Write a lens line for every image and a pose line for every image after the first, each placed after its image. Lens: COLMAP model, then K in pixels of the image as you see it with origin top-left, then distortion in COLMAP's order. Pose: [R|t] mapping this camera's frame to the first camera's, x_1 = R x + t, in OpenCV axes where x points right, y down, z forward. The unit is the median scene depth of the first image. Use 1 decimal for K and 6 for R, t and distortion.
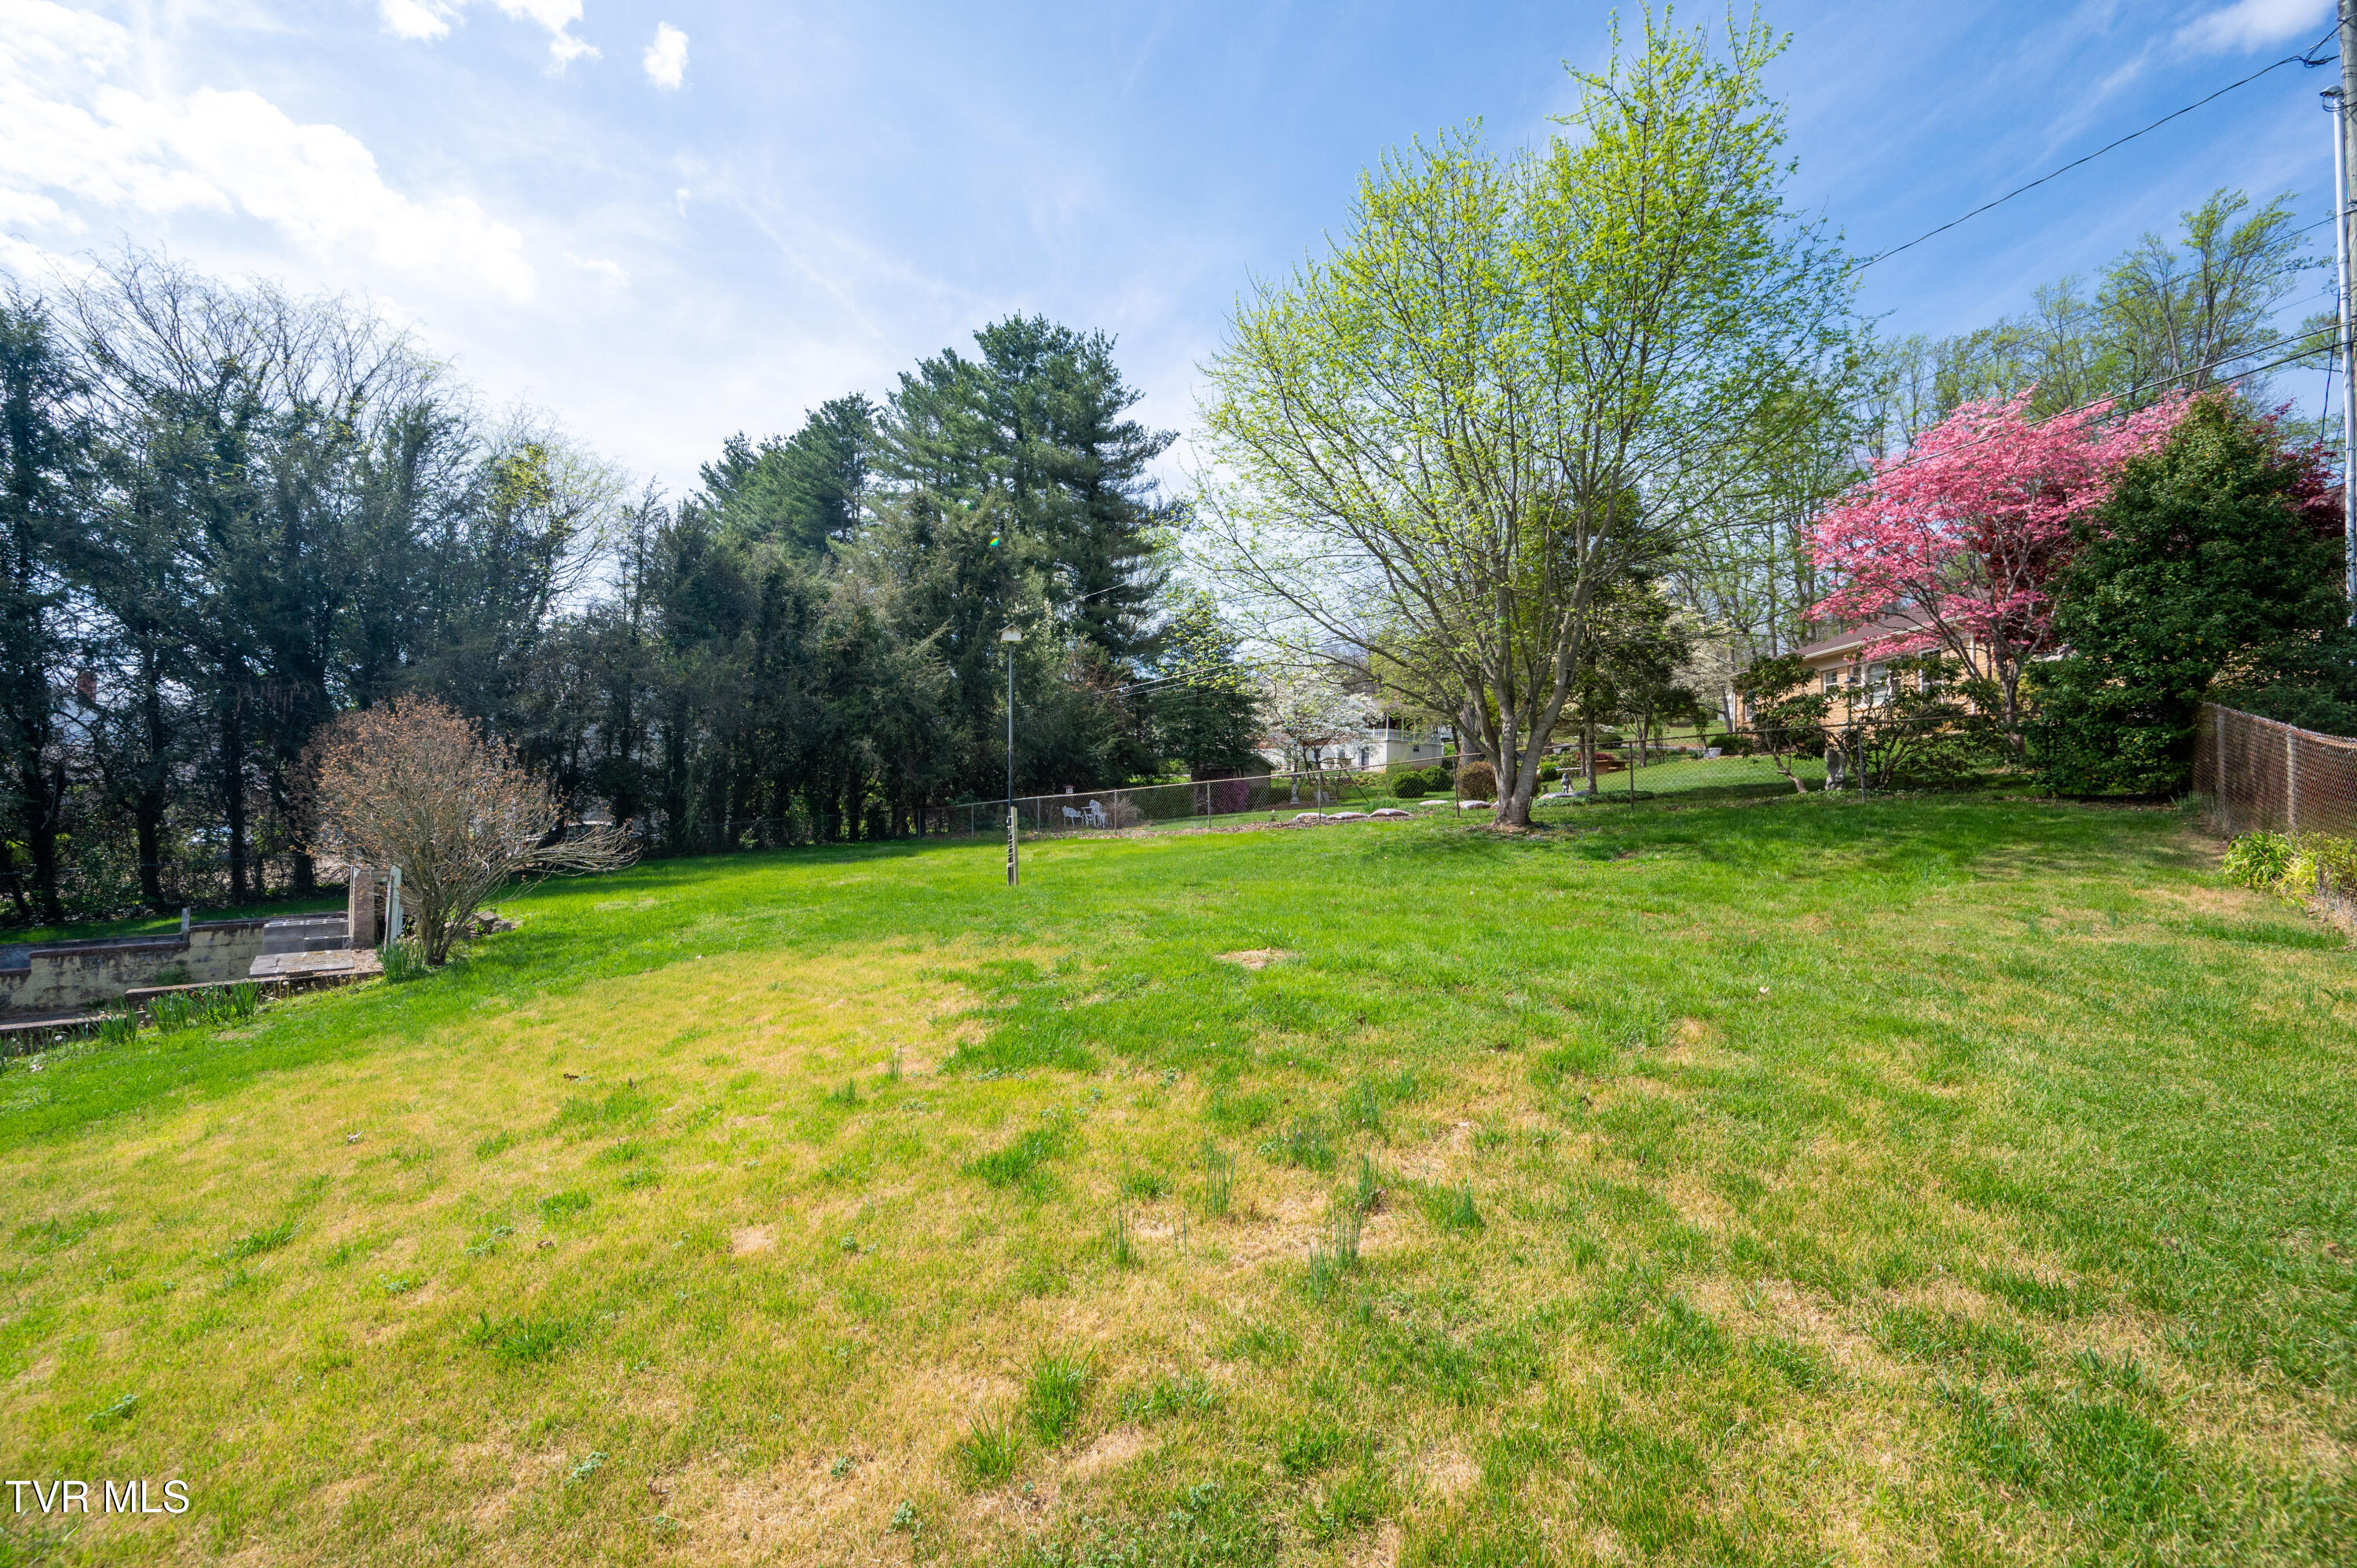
lens RADIAL K [[933.3, 0, 1175.3], [0, 933.3, 777.7], [0, 0, 1]] dist [-0.002982, -0.000414]
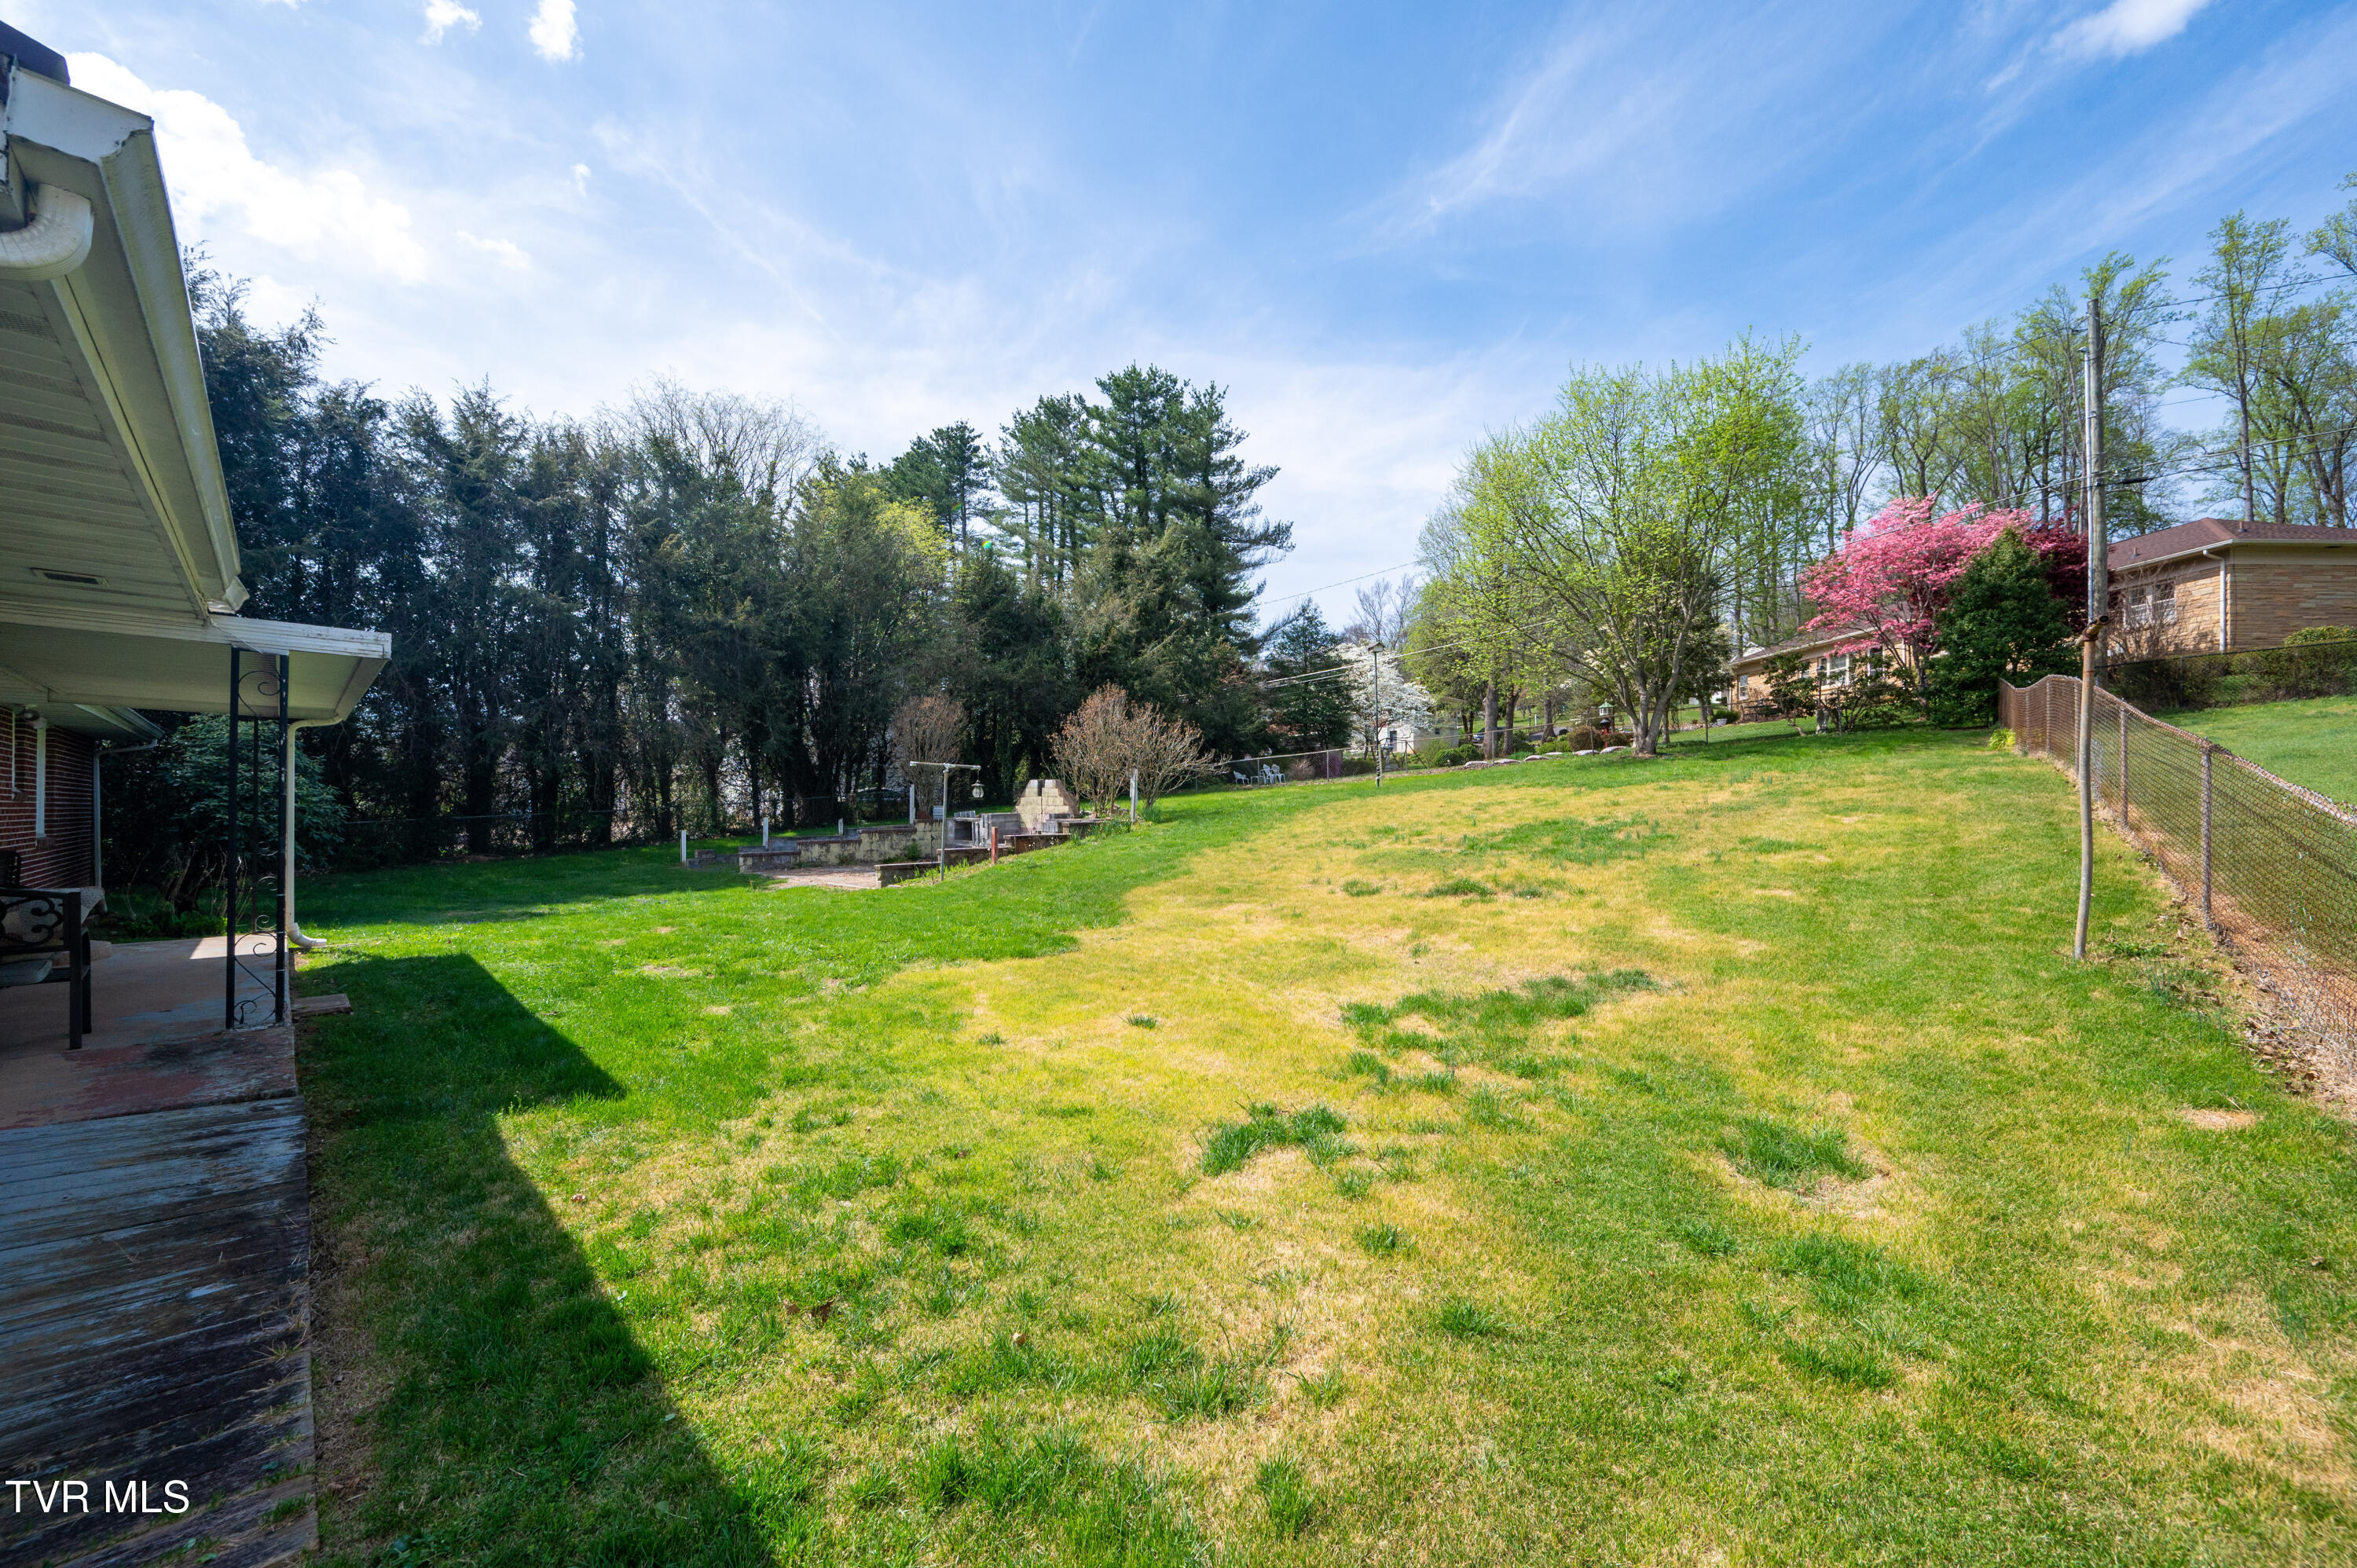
lens RADIAL K [[940.2, 0, 1183.9], [0, 940.2, 795.6], [0, 0, 1]] dist [-0.007371, 0.000575]
pose [[0.998806, -0.016051, 0.046142, -0.180931], [0.014871, 0.999557, 0.025798, 0.021912], [-0.046536, -0.025081, 0.998602, -0.221771]]
